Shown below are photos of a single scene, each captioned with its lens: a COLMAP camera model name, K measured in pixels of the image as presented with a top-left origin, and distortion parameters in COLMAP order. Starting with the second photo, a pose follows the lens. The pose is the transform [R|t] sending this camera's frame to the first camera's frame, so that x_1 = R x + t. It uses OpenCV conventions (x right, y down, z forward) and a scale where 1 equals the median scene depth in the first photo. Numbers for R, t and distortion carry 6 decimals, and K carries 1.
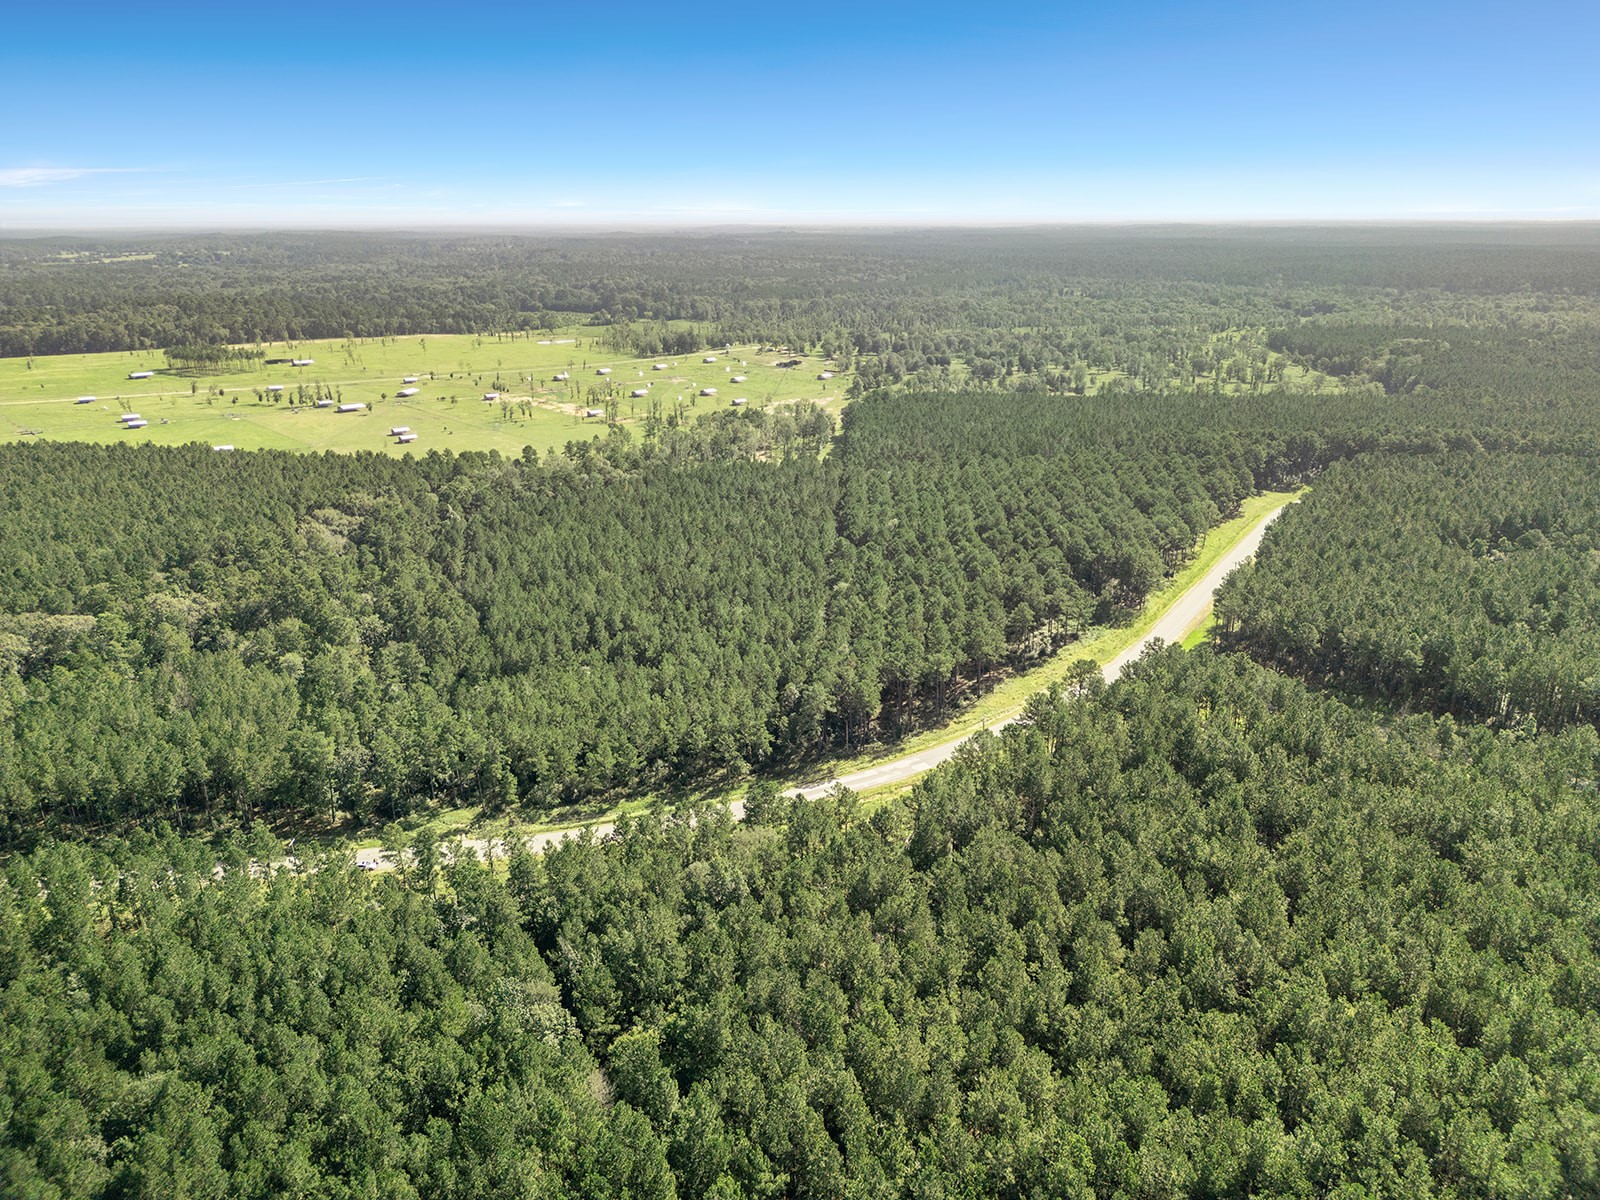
lens RADIAL K [[1132.9, 0, 798.4], [0, 1132.9, 604.6], [0, 0, 1]] dist [0.040500, -0.025873]
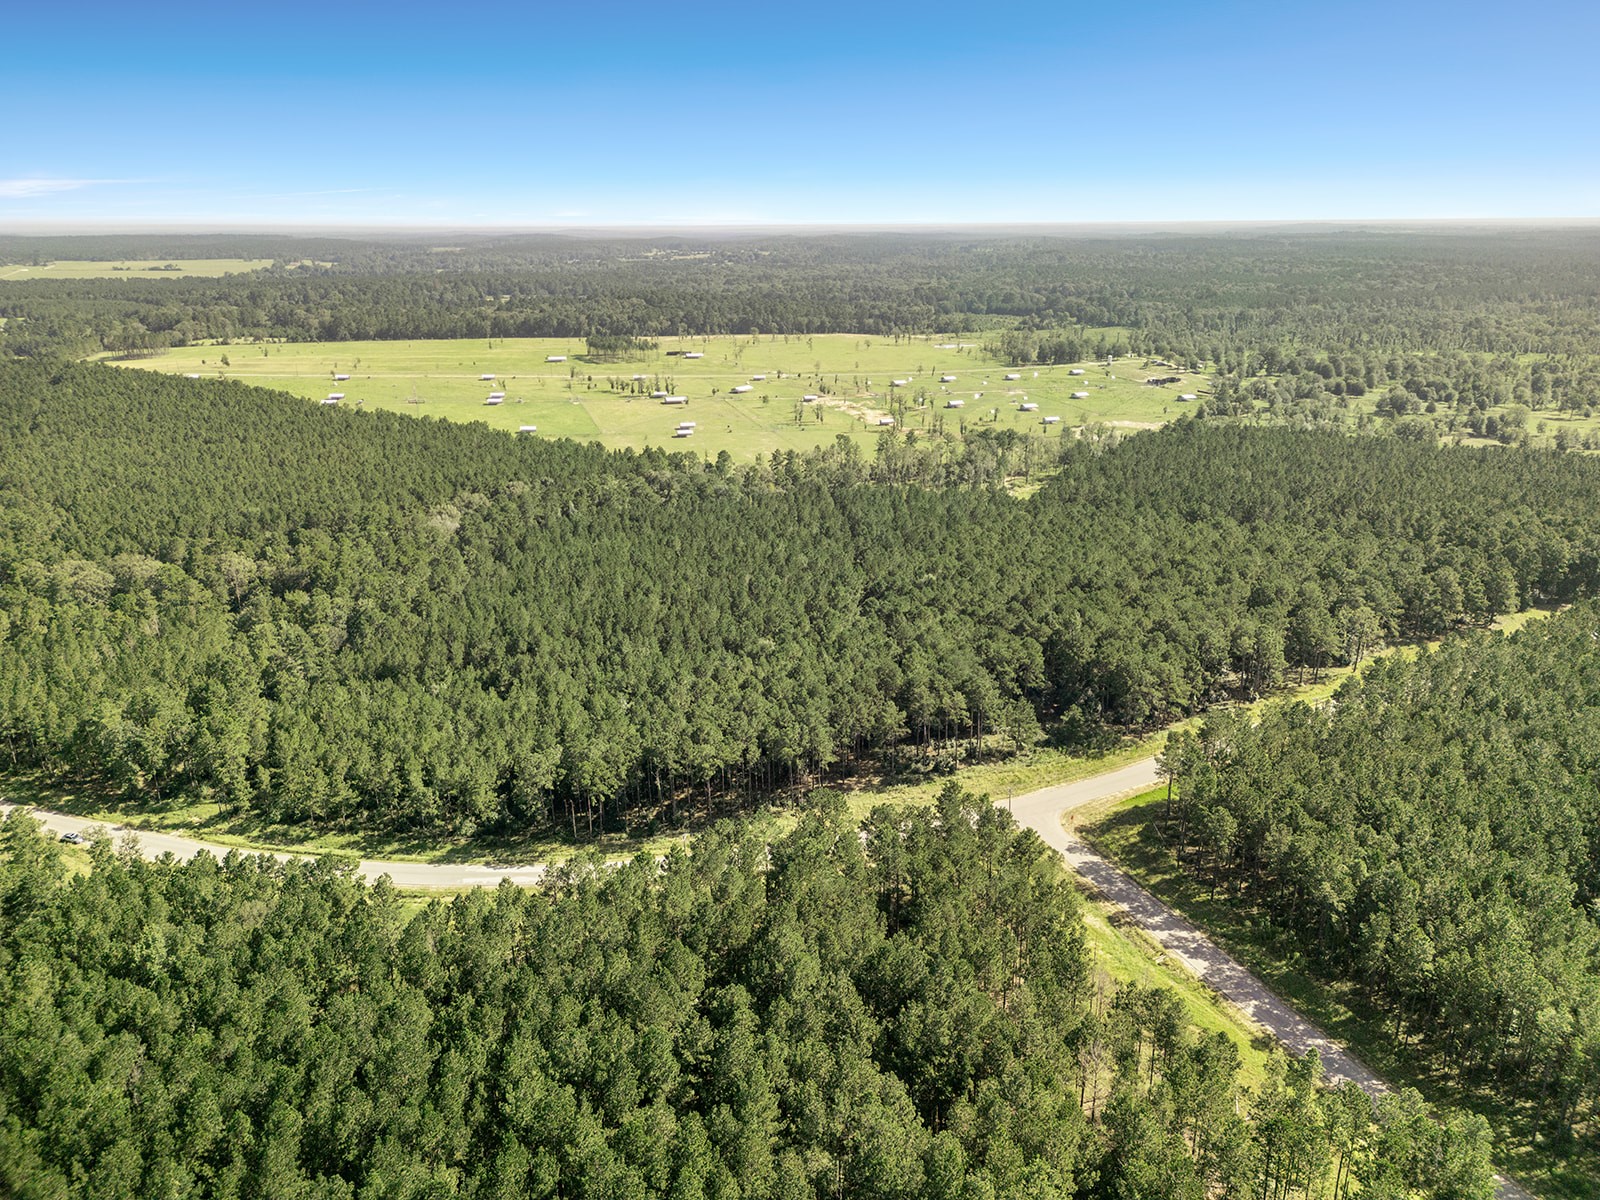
lens RADIAL K [[1132.9, 0, 800.7], [0, 1132.9, 599.4], [0, 0, 1]] dist [0.040500, -0.025873]
pose [[0.885947, 0.145122, -0.440497, 0.163823], [-0.147055, 0.988675, 0.029957, -0.029963], [0.439855, 0.038237, 0.897254, 0.086164]]
